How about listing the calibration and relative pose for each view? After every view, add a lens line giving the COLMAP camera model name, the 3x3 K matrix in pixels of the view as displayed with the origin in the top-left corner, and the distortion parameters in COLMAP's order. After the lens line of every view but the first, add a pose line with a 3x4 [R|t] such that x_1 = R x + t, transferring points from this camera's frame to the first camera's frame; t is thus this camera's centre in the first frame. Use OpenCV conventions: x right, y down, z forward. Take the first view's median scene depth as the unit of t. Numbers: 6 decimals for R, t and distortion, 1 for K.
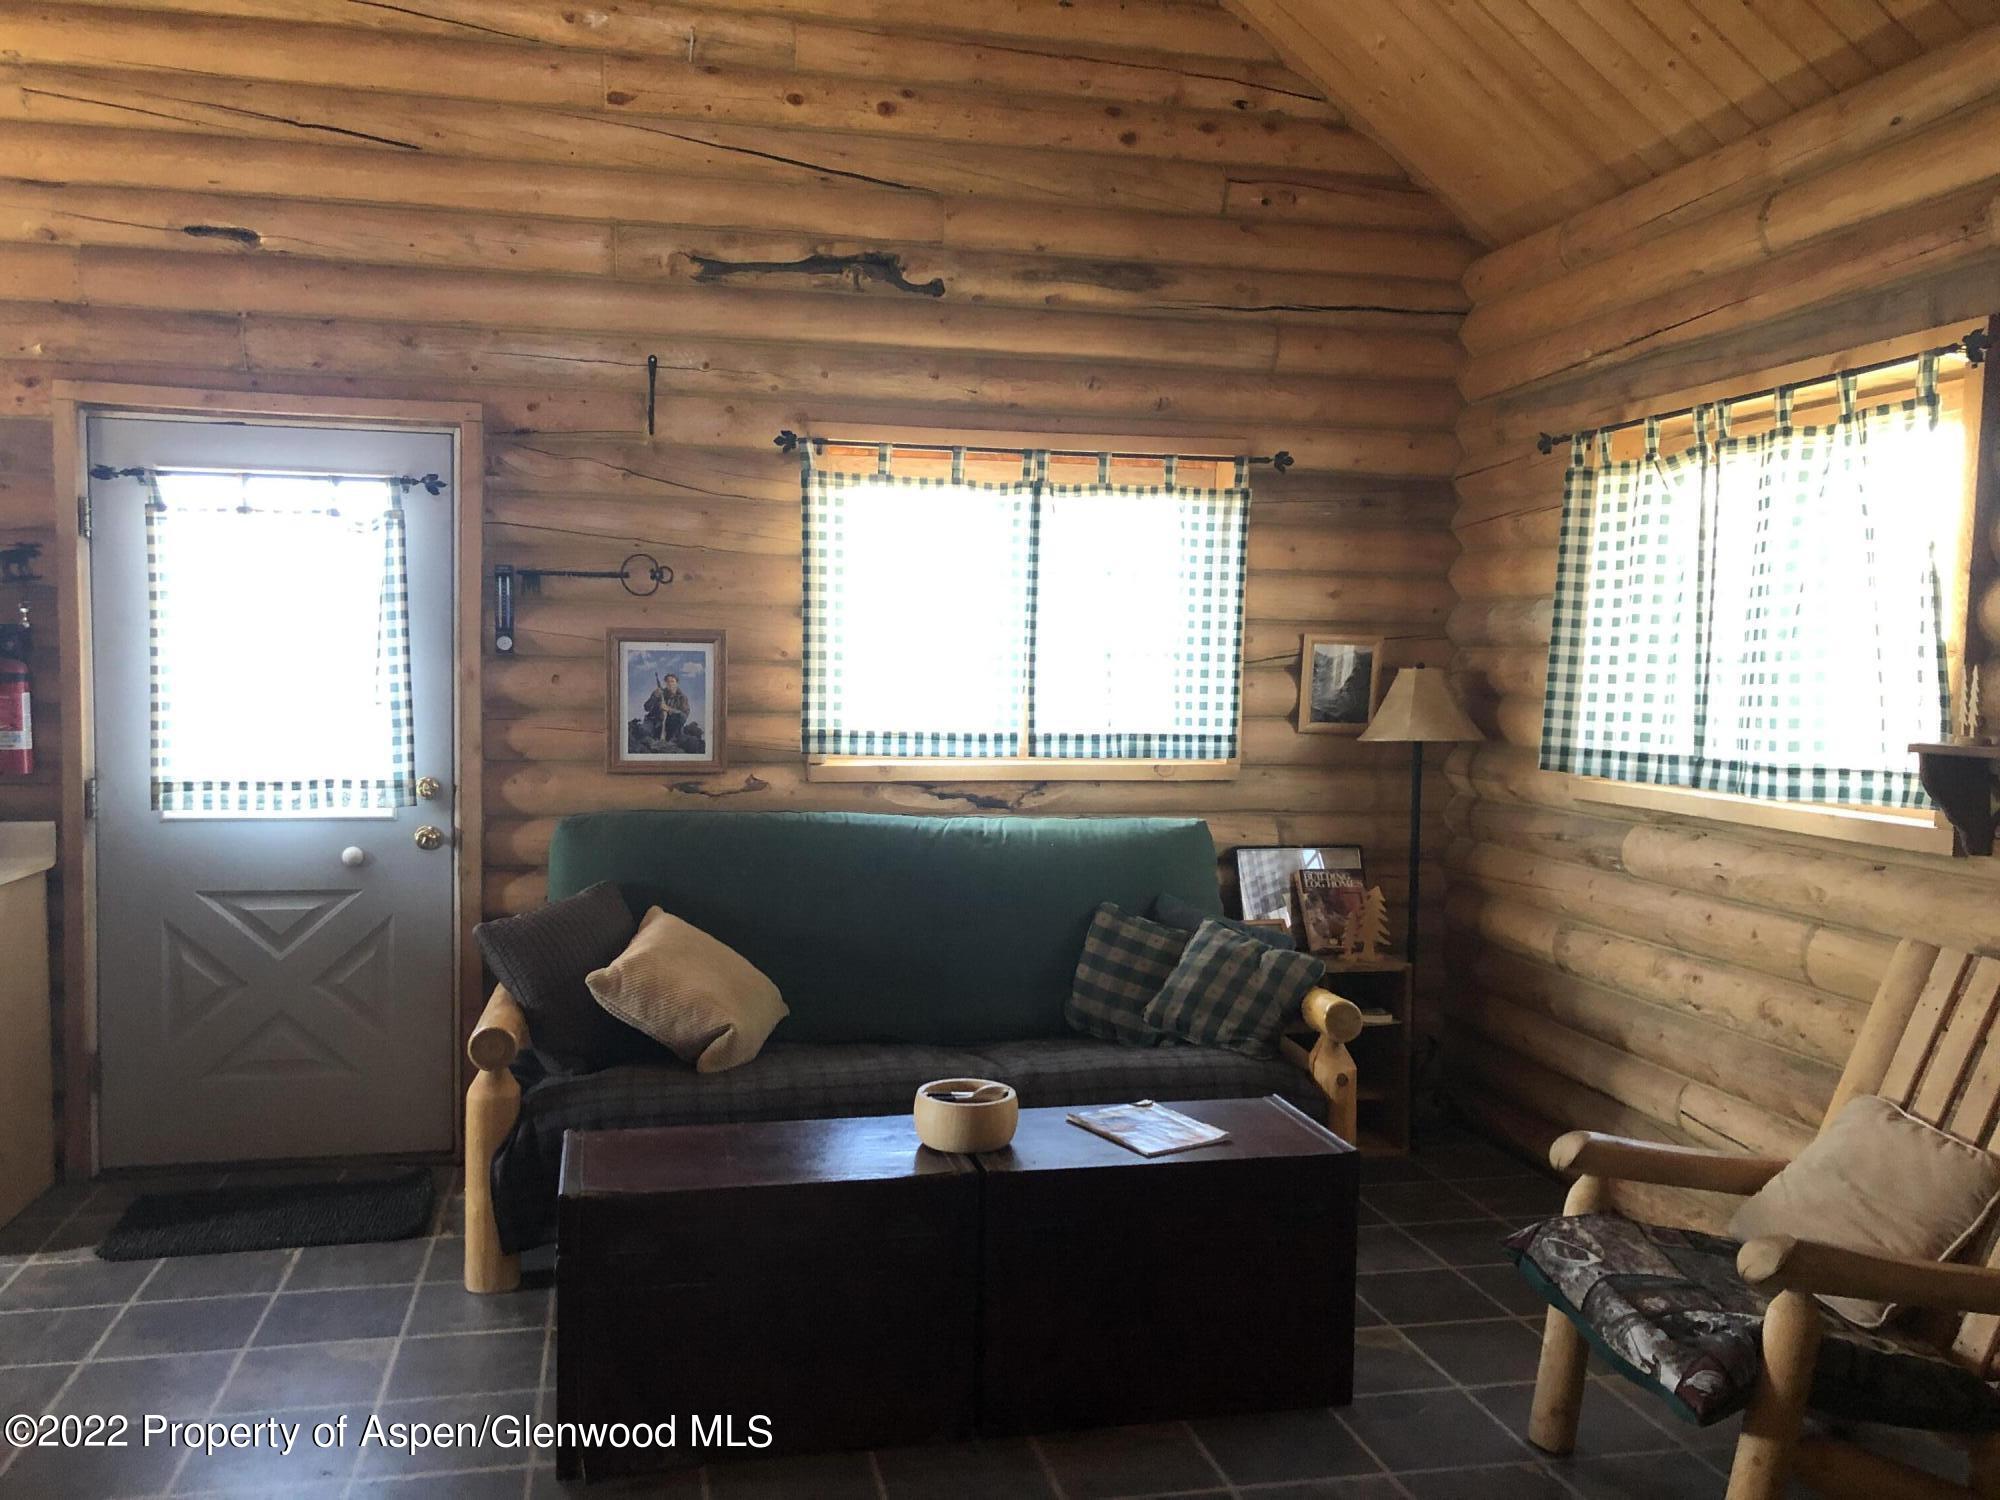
lens RADIAL K [[1638.0, 0, 1000.0], [0, 1638.0, 750.0], [0, 0, 1]] dist [0.044998, 0.002309]
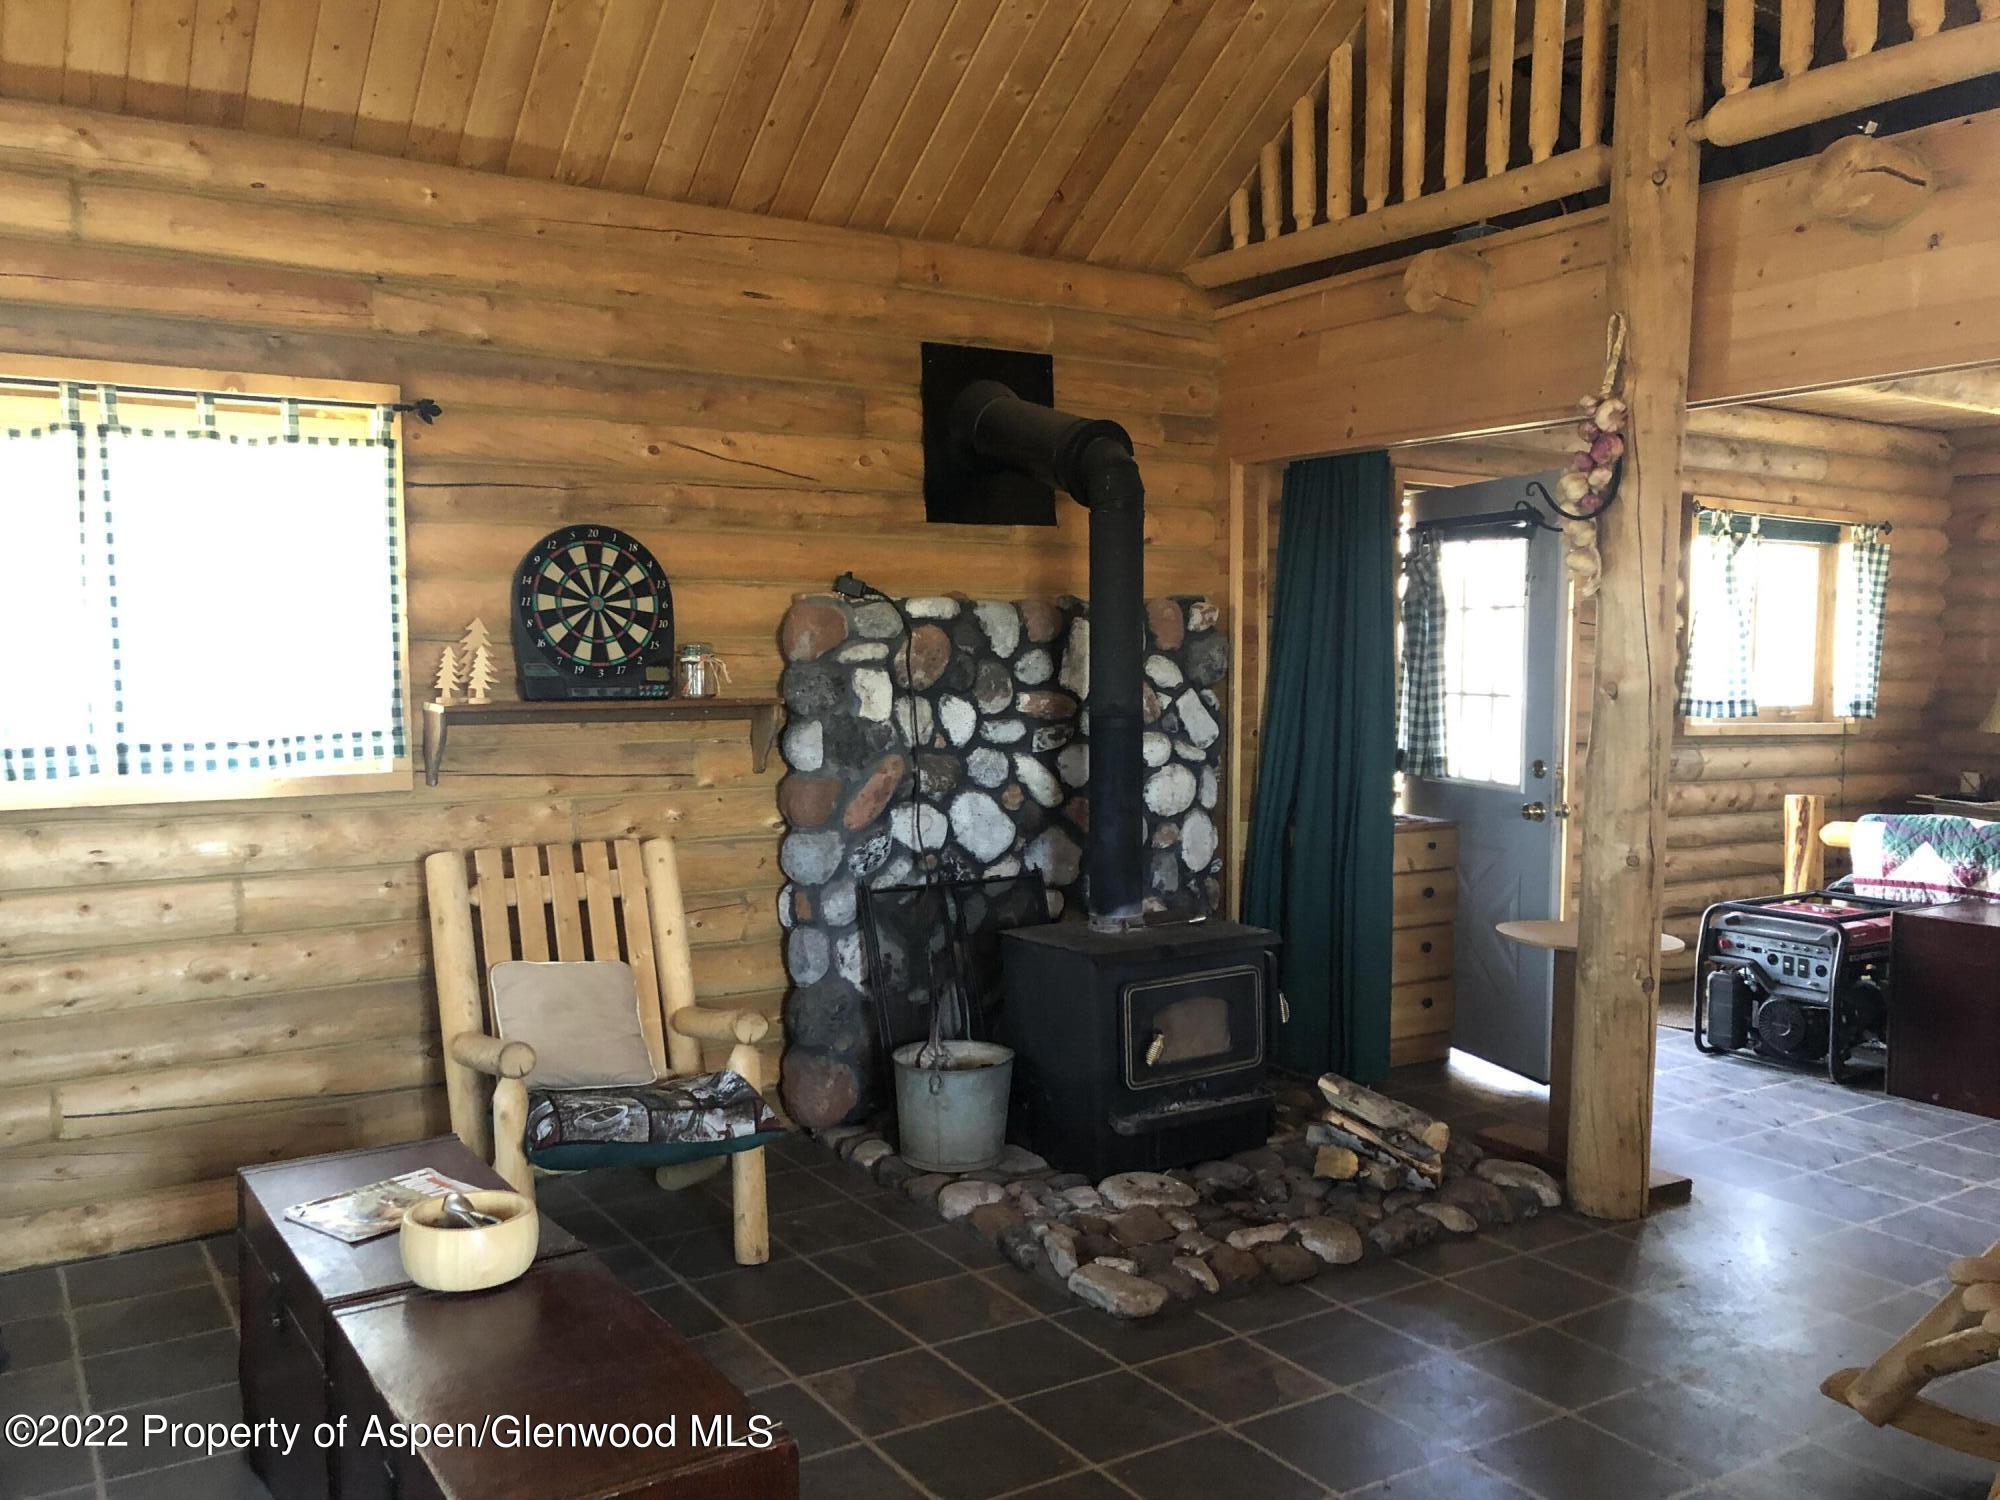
lens RADIAL K [[1680.3, 0, 1000.0], [0, 1680.3, 750.0], [0, 0, 1]] dist [0.002672, 0.010177]
pose [[-0.335534, -0.068929, 0.939503, -0.793963], [0.067658, 0.992981, 0.097016, -0.061560], [-0.939595, 0.096117, -0.328515, 0.950226]]
